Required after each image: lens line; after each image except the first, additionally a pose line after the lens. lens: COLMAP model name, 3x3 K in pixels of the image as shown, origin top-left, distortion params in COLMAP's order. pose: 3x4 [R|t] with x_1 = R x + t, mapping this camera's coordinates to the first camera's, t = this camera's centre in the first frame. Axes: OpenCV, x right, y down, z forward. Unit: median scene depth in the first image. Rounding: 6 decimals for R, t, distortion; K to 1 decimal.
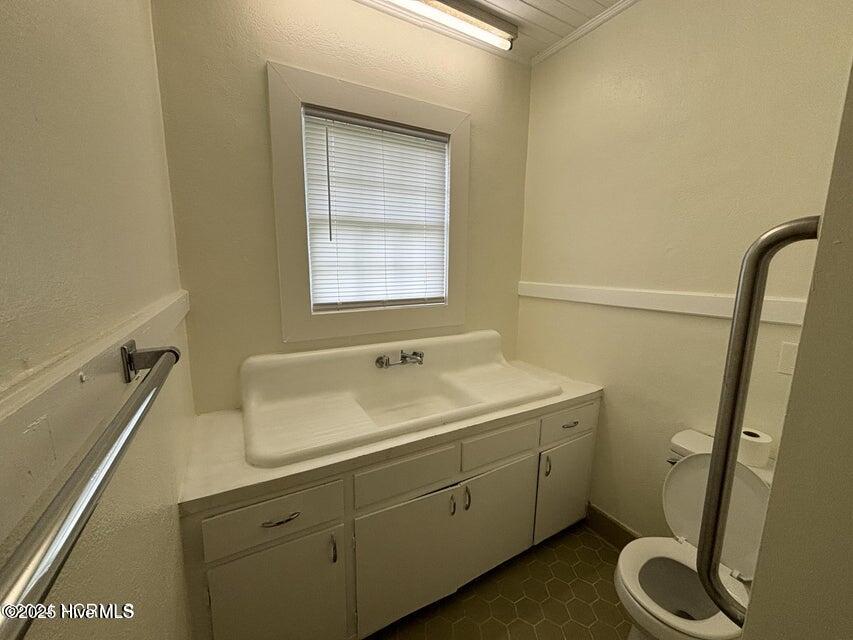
lens RADIAL K [[340.4, 0, 426.5], [0, 340.4, 320.0], [0, 0, 1]] dist [-0.000904, -0.000383]
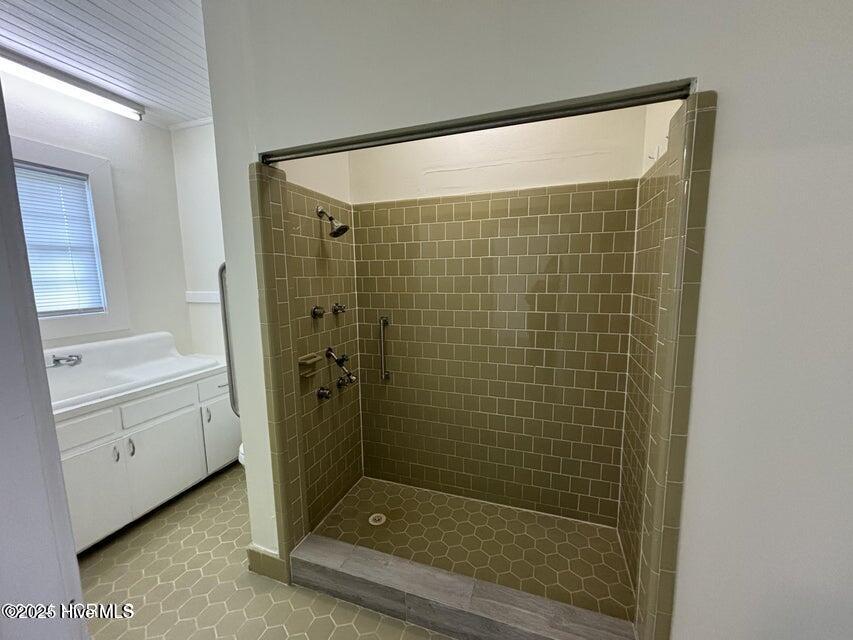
lens RADIAL K [[340.4, 0, 426.5], [0, 340.4, 320.0], [0, 0, 1]] dist [-0.000904, -0.000383]
pose [[0.756253, -0.101985, 0.646281, 0.143837], [0.124603, 0.992148, 0.010757, 0.111760], [-0.642304, 0.072394, 0.763023, -0.665240]]
